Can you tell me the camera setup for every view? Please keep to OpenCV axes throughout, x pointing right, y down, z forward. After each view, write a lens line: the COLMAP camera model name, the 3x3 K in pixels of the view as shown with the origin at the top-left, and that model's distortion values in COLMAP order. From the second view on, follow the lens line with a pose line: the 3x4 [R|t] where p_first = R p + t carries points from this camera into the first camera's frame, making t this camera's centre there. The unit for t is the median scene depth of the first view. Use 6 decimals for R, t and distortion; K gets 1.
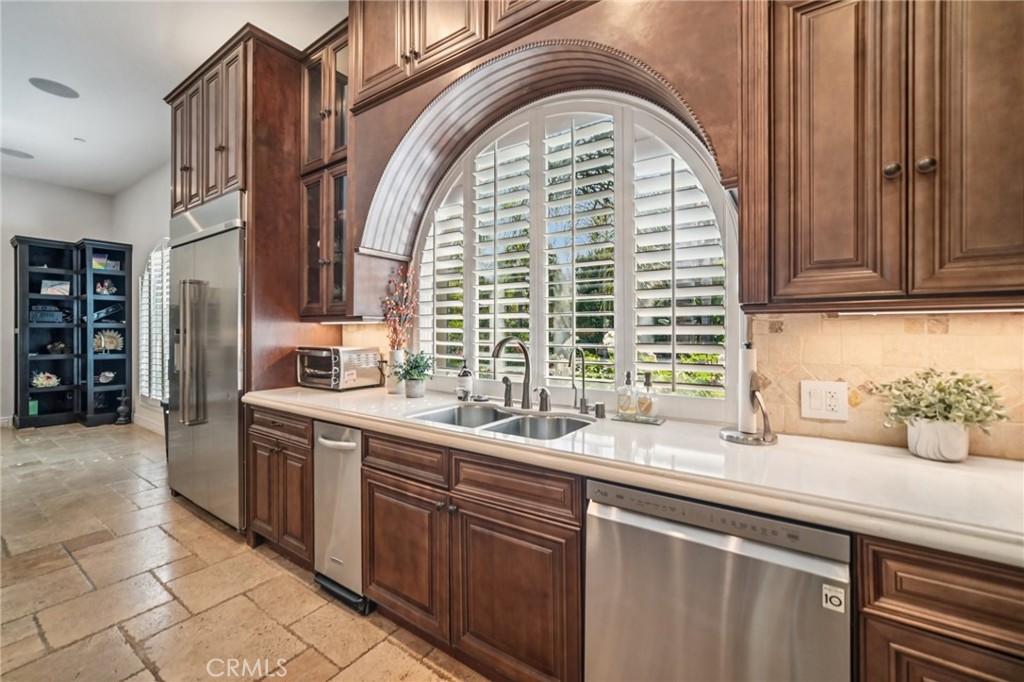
lens RADIAL K [[414.9, 0, 508.3], [0, 414.9, 333.4], [0, 0, 1]] dist [-0.004761, 0.002129]
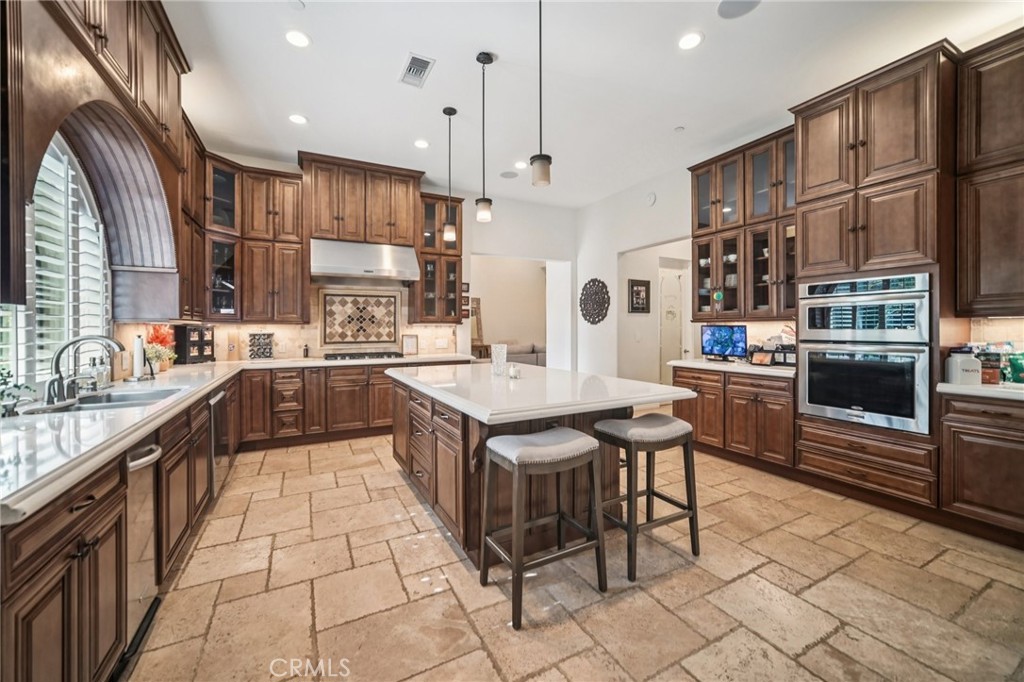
lens RADIAL K [[400.6, 0, 512.5], [0, 400.6, 330.1], [0, 0, 1]] dist [-0.001357, 0.001933]
pose [[-0.883185, 0.001365, 0.469023, -0.587411], [0.007596, 0.999906, 0.011392, -0.006012], [-0.468963, 0.013624, -0.883113, 0.538568]]
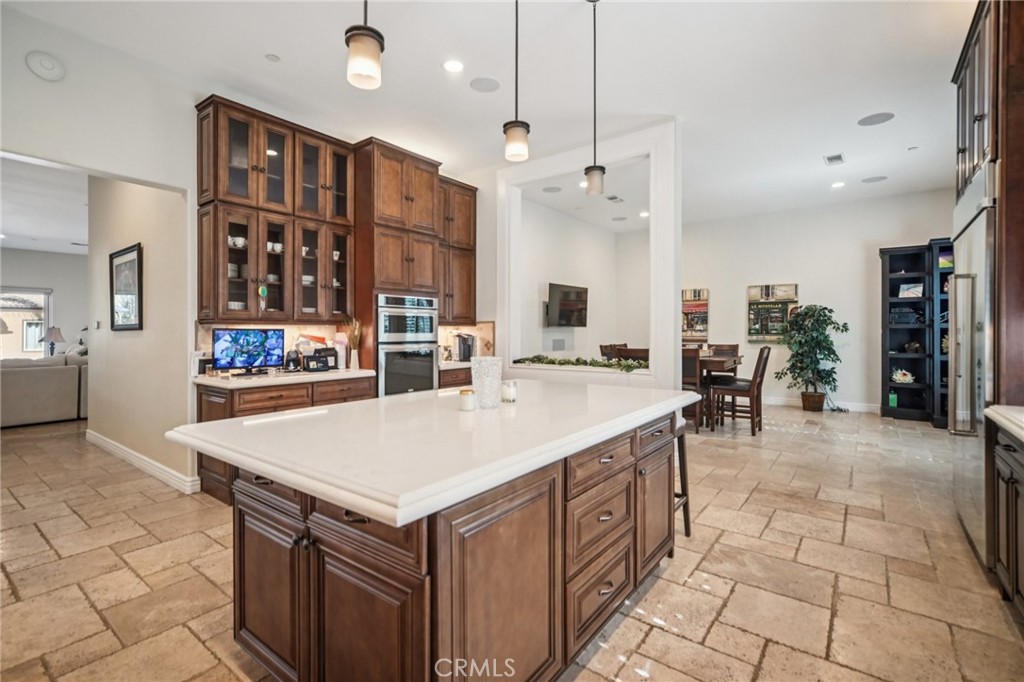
lens RADIAL K [[468.3, 0, 509.6], [0, 468.3, 336.9], [0, 0, 1]] dist [-0.004432, 0.001678]
pose [[-0.059375, 0.010430, -0.998181, 0.170726], [-0.004212, 0.999934, 0.010698, 0.000248], [0.998227, 0.004840, -0.059327, 0.044148]]
